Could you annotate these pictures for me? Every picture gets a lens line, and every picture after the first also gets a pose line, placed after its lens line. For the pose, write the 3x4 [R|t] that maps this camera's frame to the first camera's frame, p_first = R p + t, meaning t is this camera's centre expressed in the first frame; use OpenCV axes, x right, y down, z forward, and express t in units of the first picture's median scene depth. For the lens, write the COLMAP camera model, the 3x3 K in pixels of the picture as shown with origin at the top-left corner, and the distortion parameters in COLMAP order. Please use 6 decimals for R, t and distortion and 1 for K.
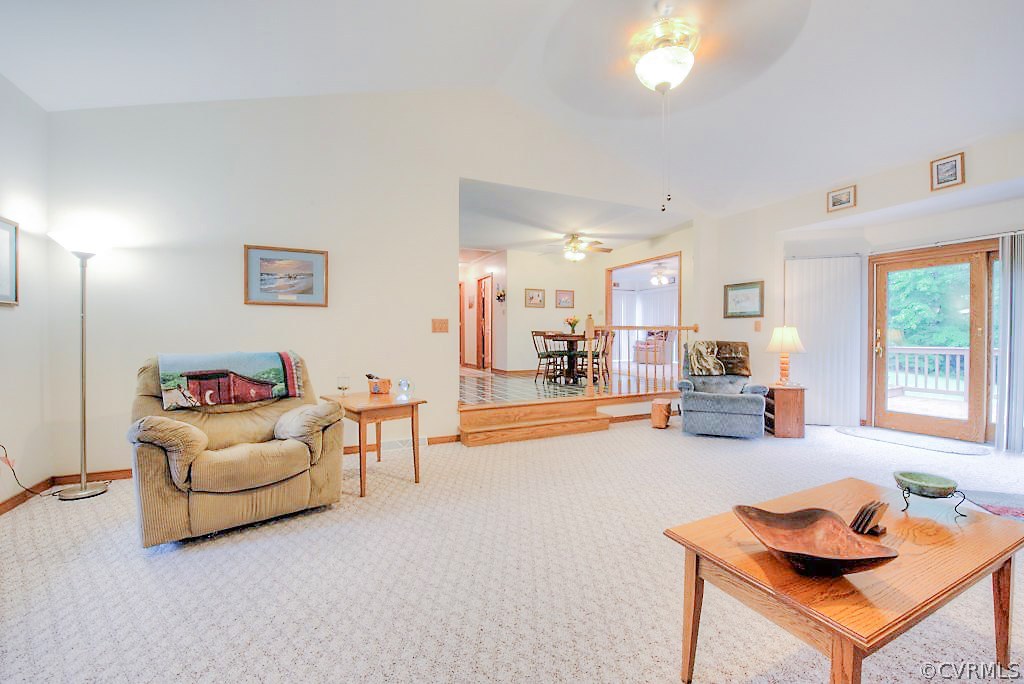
lens RADIAL K [[406.2, 0, 509.1], [0, 406.2, 340.9], [0, 0, 1]] dist [-0.019178, -0.001466]
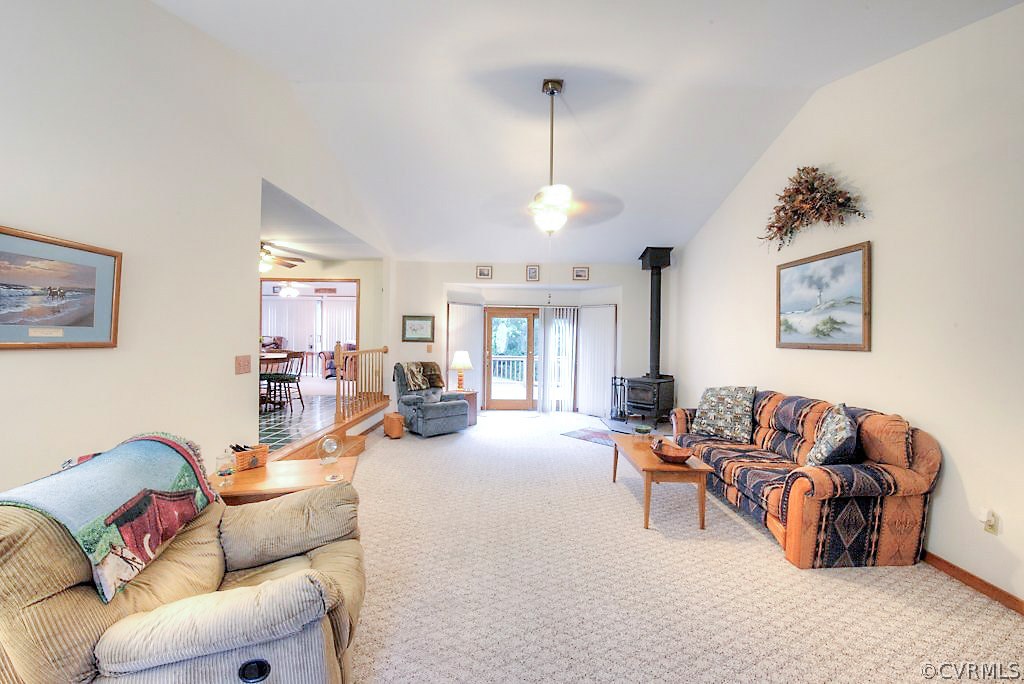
lens RADIAL K [[406.2, 0, 509.4], [0, 406.2, 341.3], [0, 0, 1]] dist [-0.019178, -0.001466]
pose [[0.426067, -0.001172, 0.904691, -0.693731], [-0.006163, 0.999972, 0.004197, -0.094455], [-0.904671, -0.007364, 0.426048, 0.233160]]
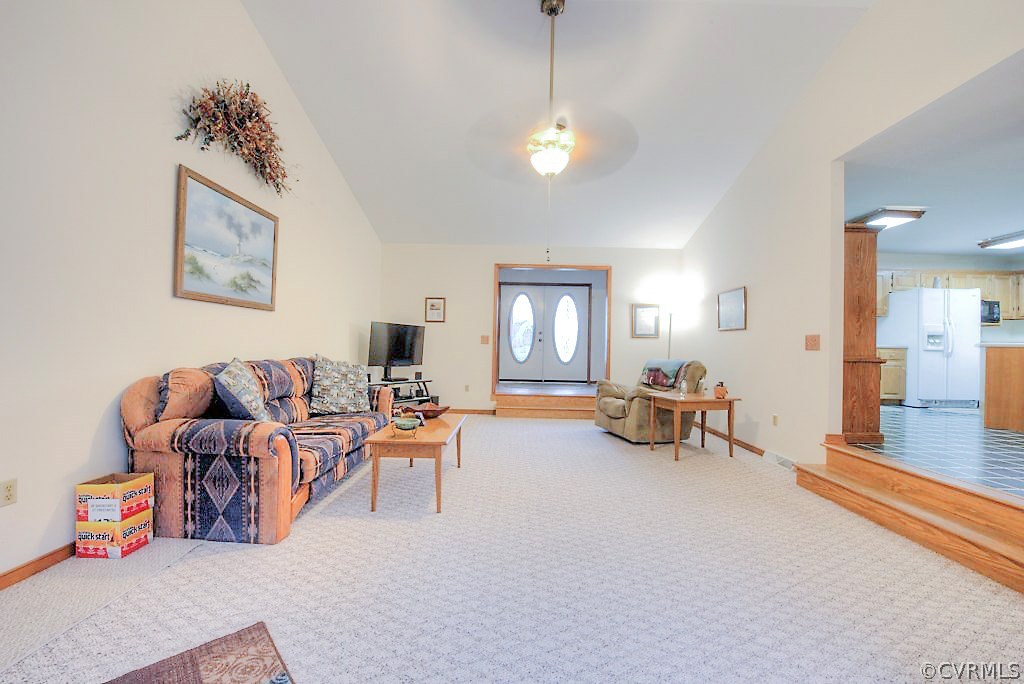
lens RADIAL K [[406.2, 0, 510.7], [0, 406.2, 342.7], [0, 0, 1]] dist [-0.019178, -0.001466]
pose [[-0.426657, -0.014142, -0.904303, 0.964147], [-0.031668, 0.999498, -0.000689, -0.017848], [0.903859, 0.028344, -0.426891, 0.835905]]
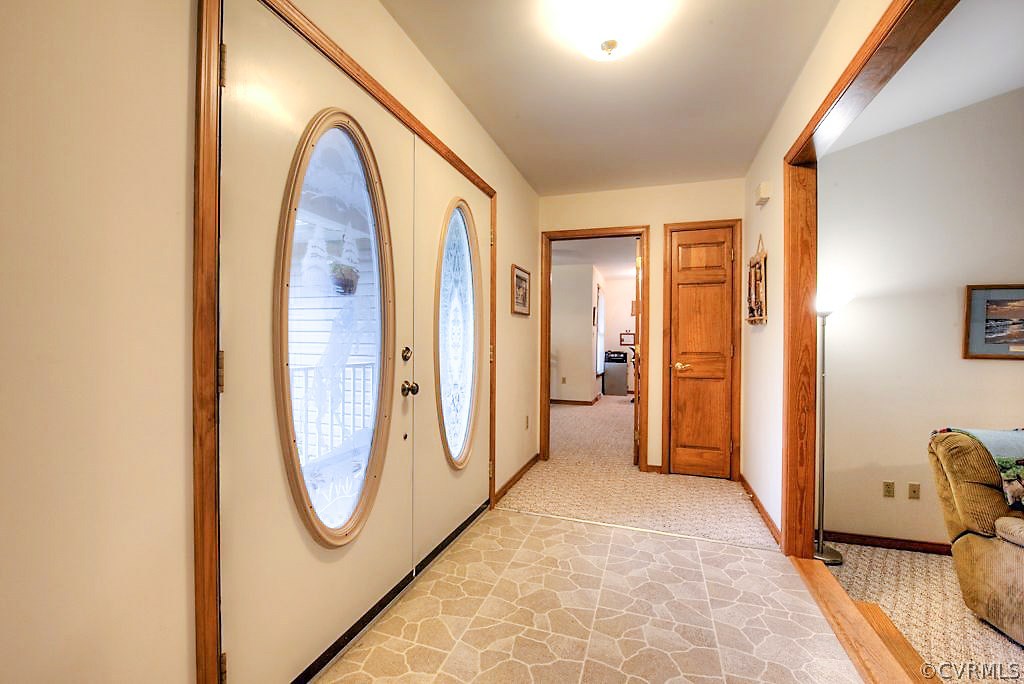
lens RADIAL K [[427.0, 0, 511.9], [0, 427.0, 343.2], [0, 0, 1]] dist [-0.013503, -0.001605]
pose [[0.727134, 0.013653, -0.686360, -0.655481], [-0.019967, 0.999800, -0.001265, -0.090620], [0.686205, 0.014624, 0.727261, -0.217914]]
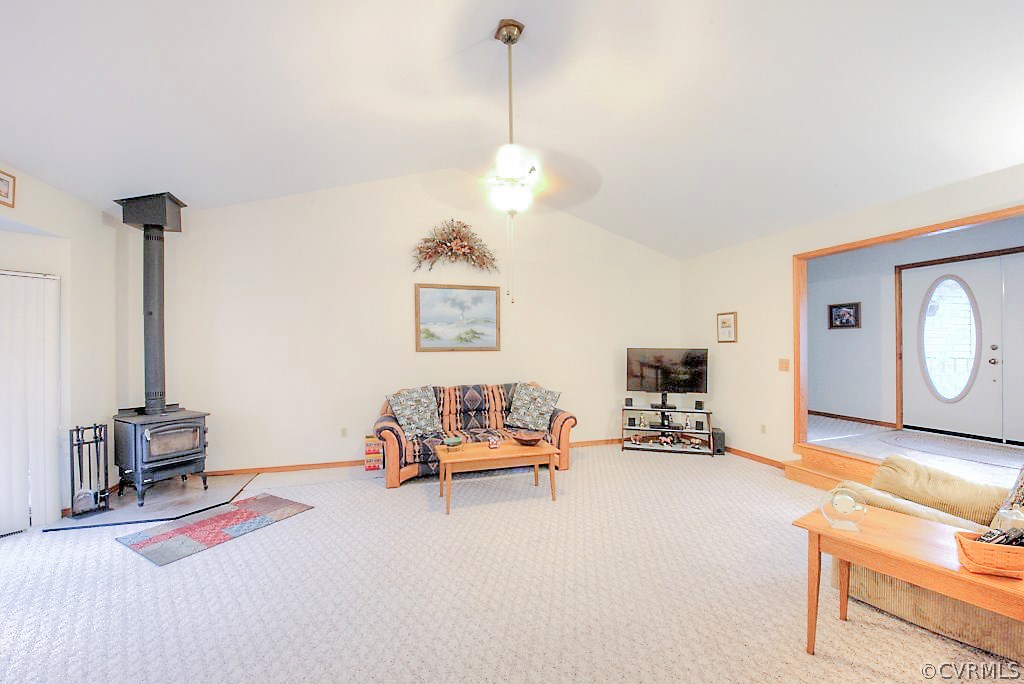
lens RADIAL K [[406.2, 0, 510.8], [0, 406.2, 341.5], [0, 0, 1]] dist [-0.019178, -0.001466]
pose [[-0.991132, 0.010362, 0.132476, 0.118146], [0.010815, 0.999938, 0.002697, -0.110398], [-0.132439, 0.004106, -0.991183, 1.312963]]
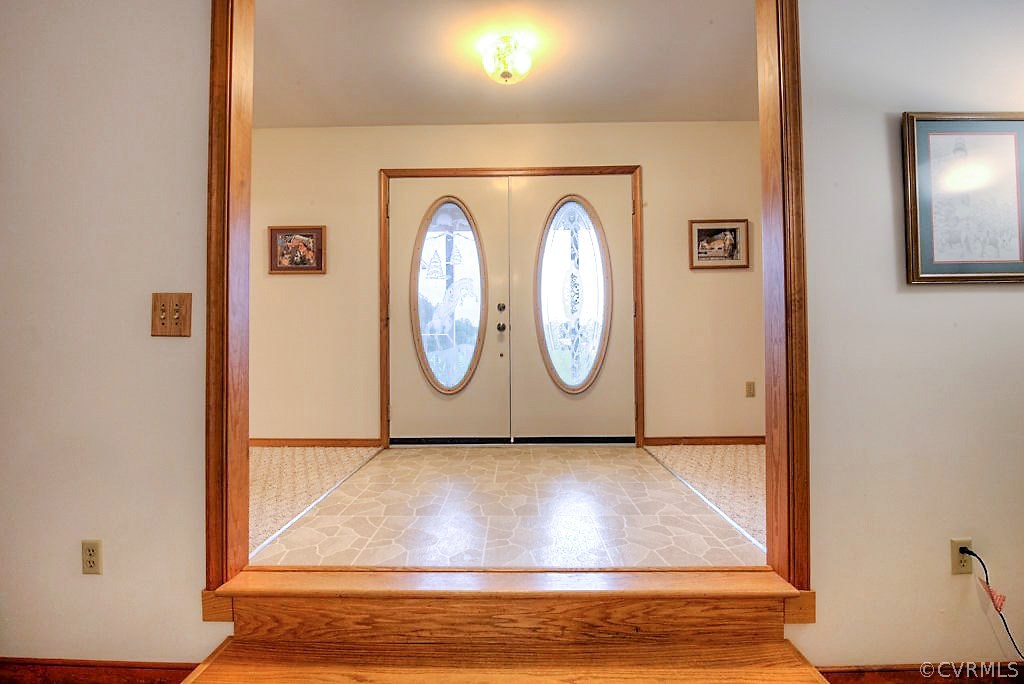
lens RADIAL K [[427.0, 0, 512.5], [0, 427.0, 344.5], [0, 0, 1]] dist [-0.013503, -0.001605]
pose [[-0.425590, -0.002168, -0.904913, -0.334069], [-0.004093, 0.999992, -0.000471, -0.003607], [0.904907, 0.003504, -0.425595, 0.419599]]
